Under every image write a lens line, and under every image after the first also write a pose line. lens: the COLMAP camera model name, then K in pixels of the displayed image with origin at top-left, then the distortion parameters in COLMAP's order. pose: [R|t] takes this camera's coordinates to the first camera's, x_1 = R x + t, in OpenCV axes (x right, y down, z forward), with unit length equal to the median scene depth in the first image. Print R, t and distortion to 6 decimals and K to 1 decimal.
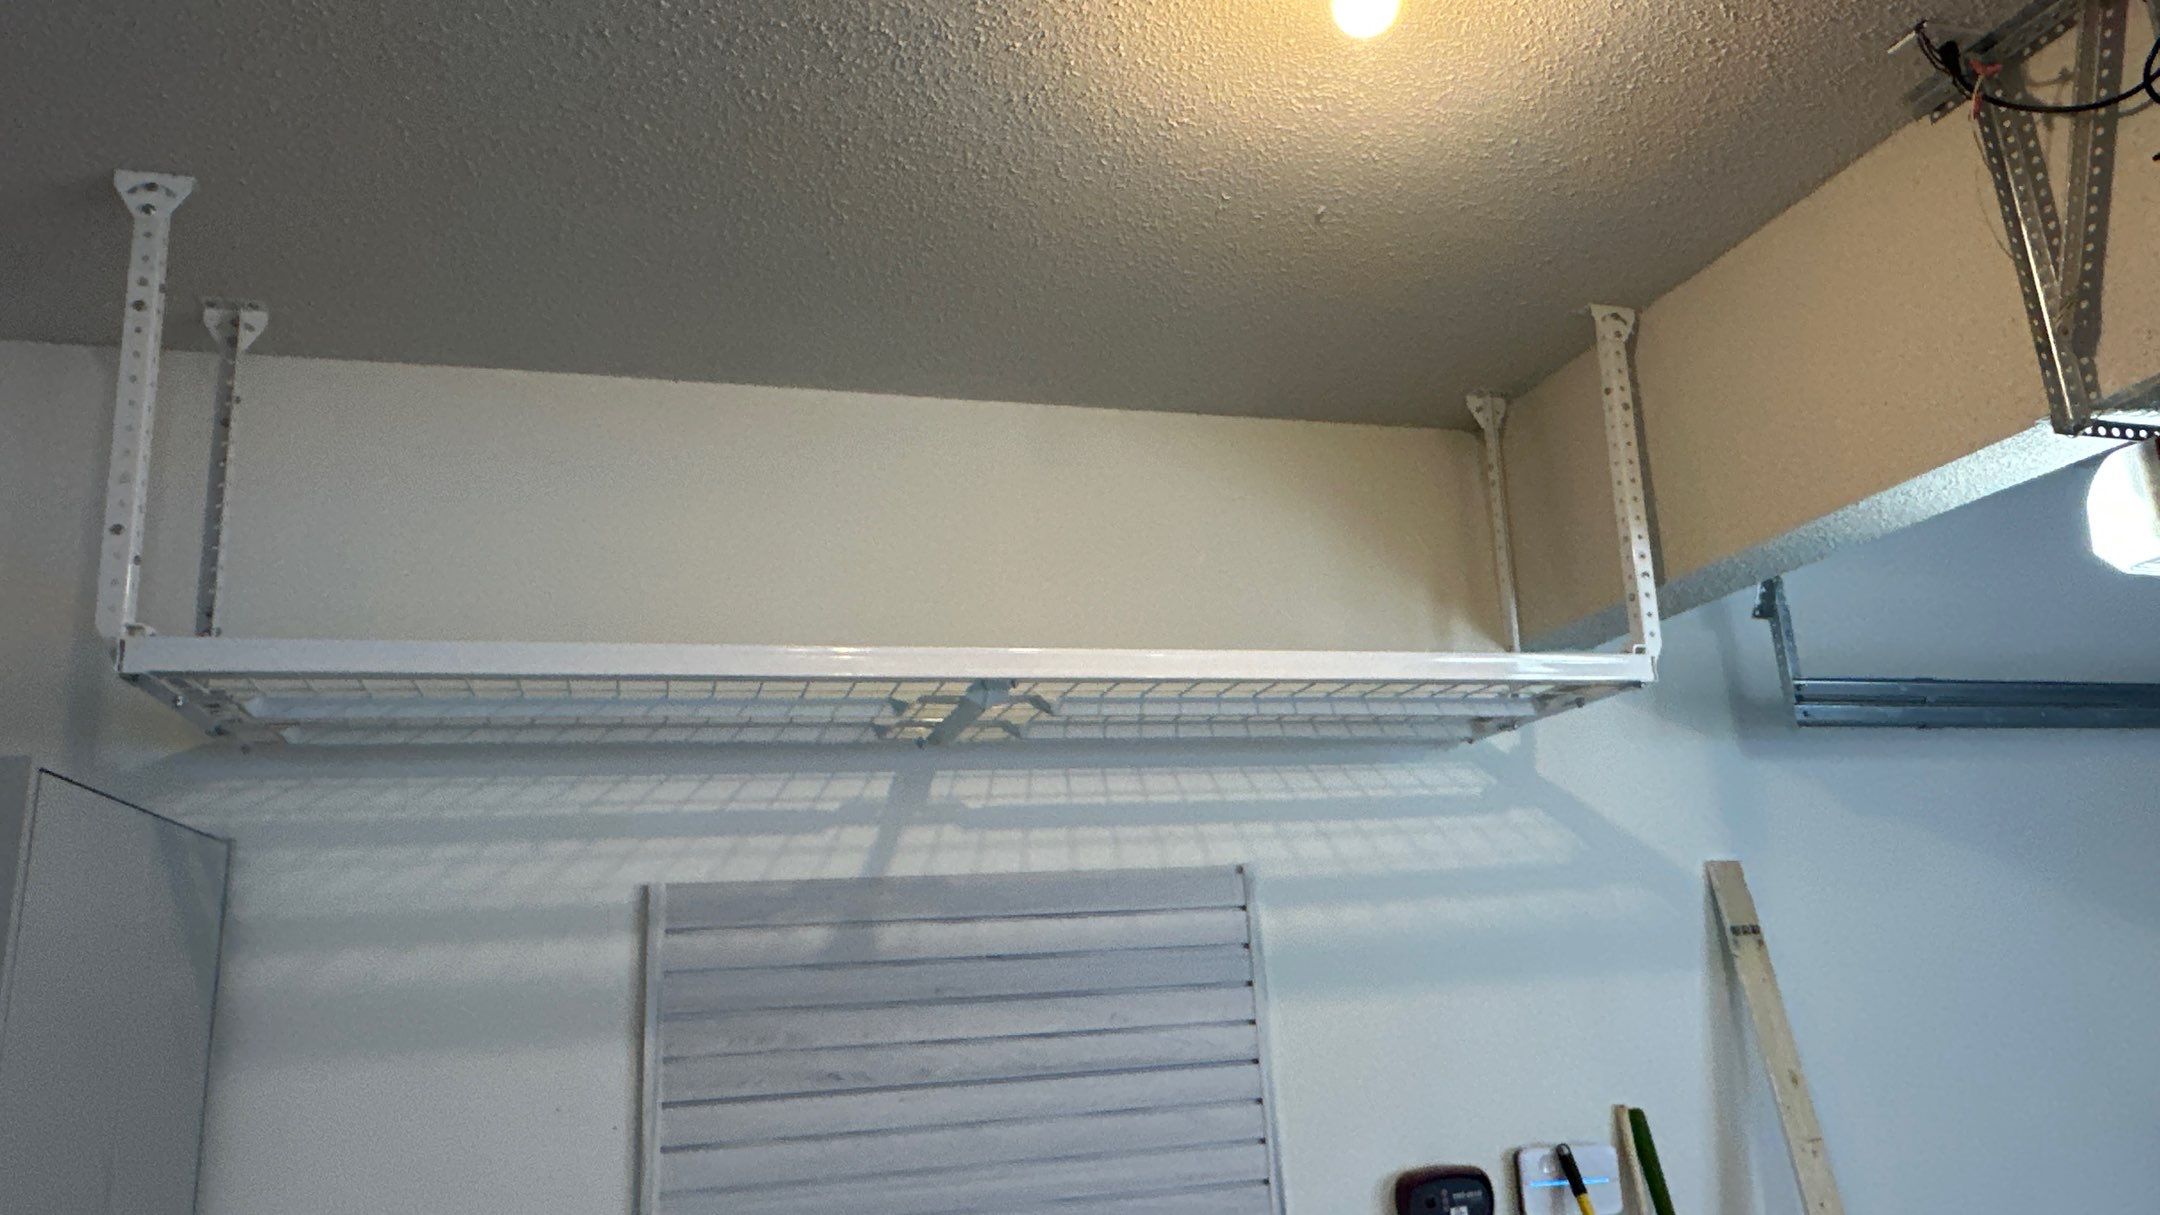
lens RADIAL K [[1528.8, 0, 1140.7], [0, 1528.8, 615.4], [0, 0, 1]] dist [-0.001682, 0.003360]
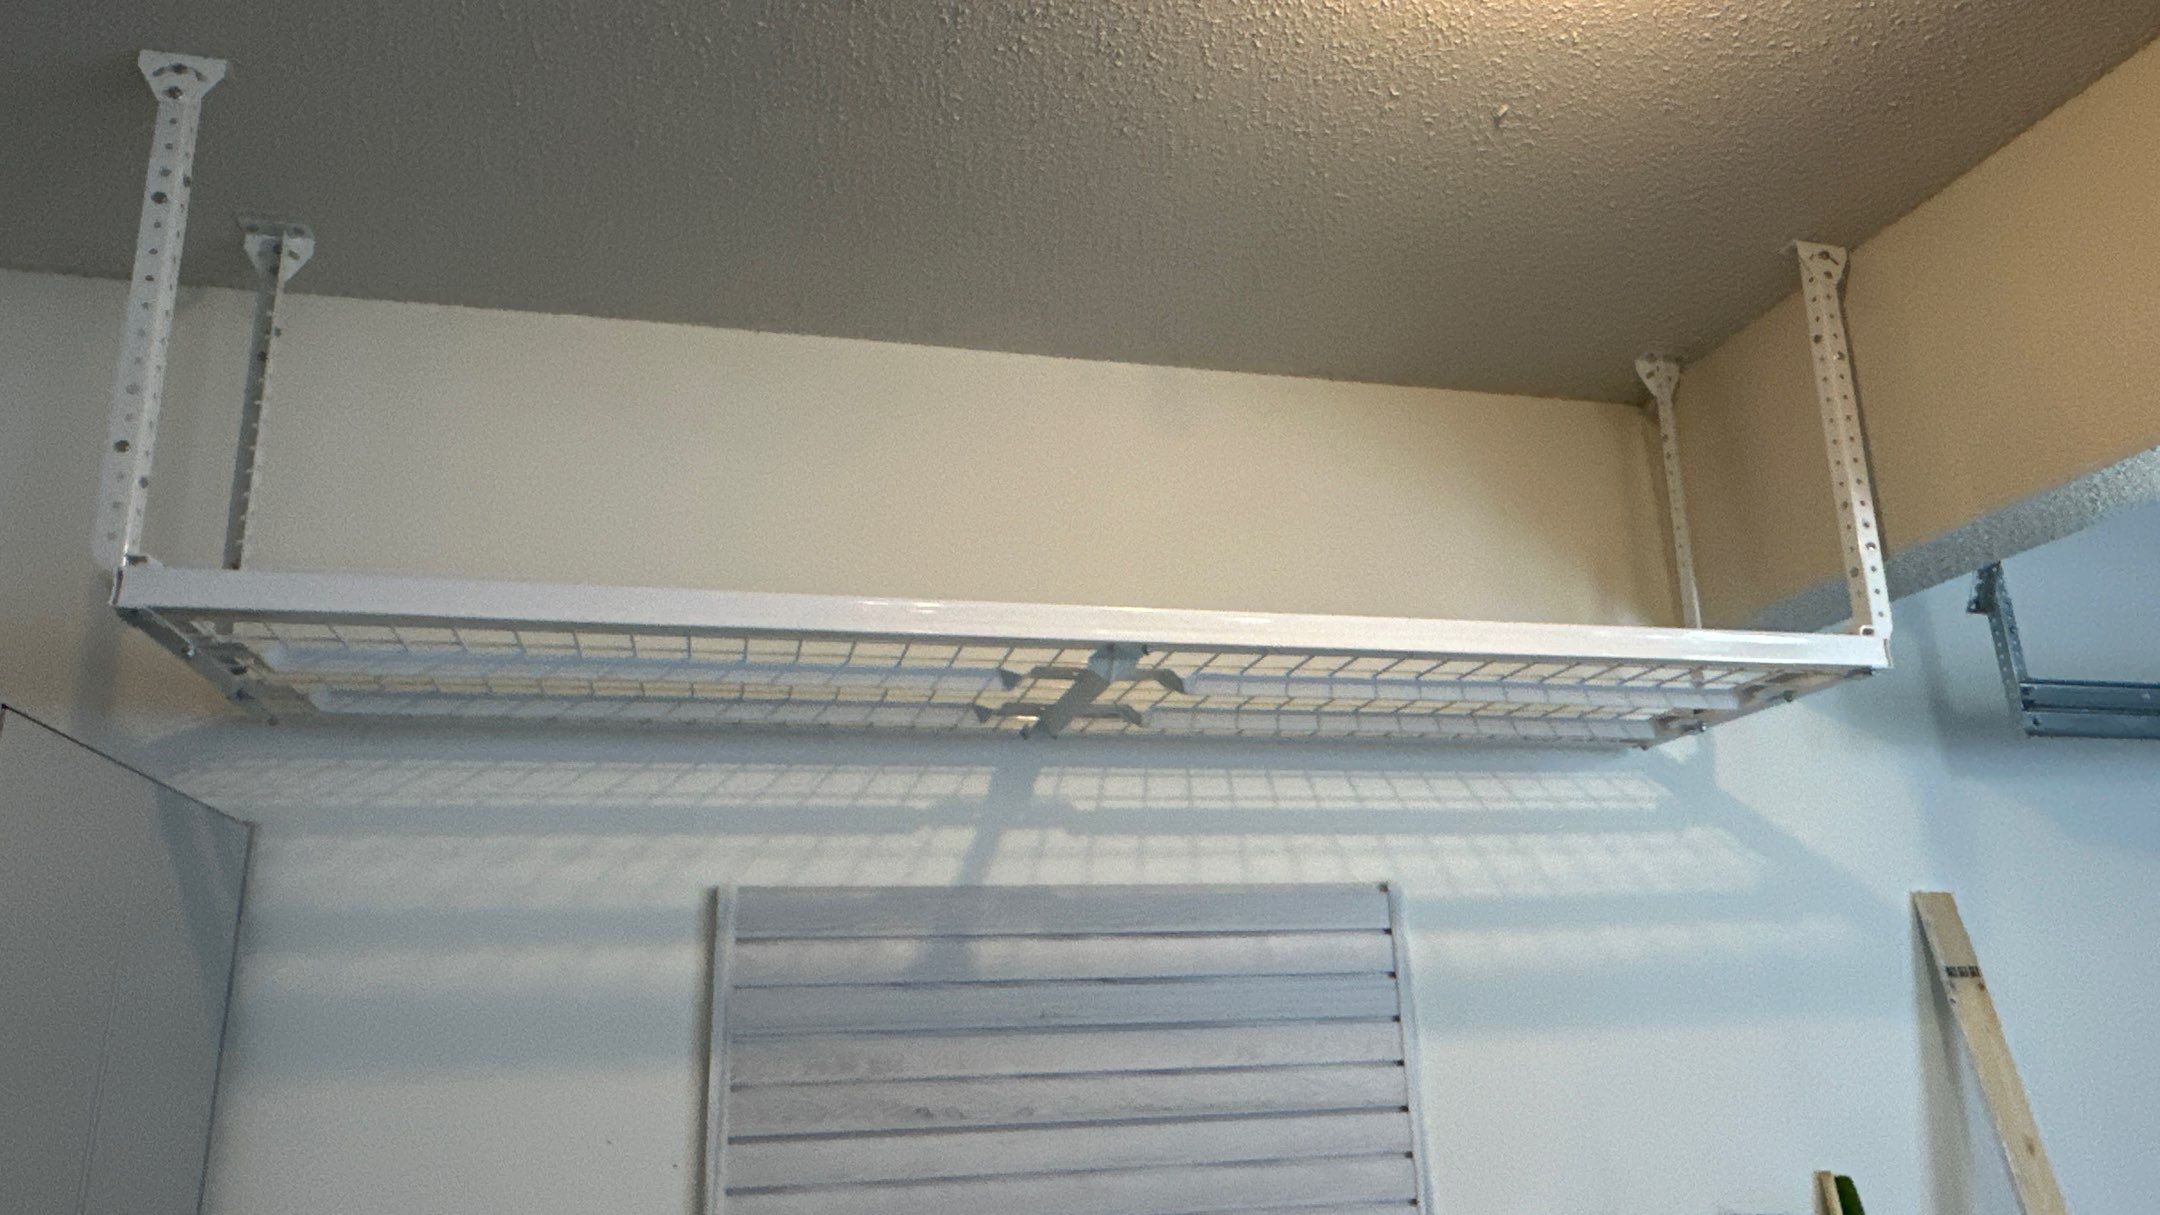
lens RADIAL K [[1572.0, 0, 1142.1], [0, 1572.0, 602.5], [0, 0, 1]] dist [-0.001758, 0.002288]
pose [[0.998826, 0.009712, -0.047460, -0.034744], [-0.011269, 0.999403, -0.032646, 0.037128], [0.047115, 0.033142, 0.998340, 0.097721]]
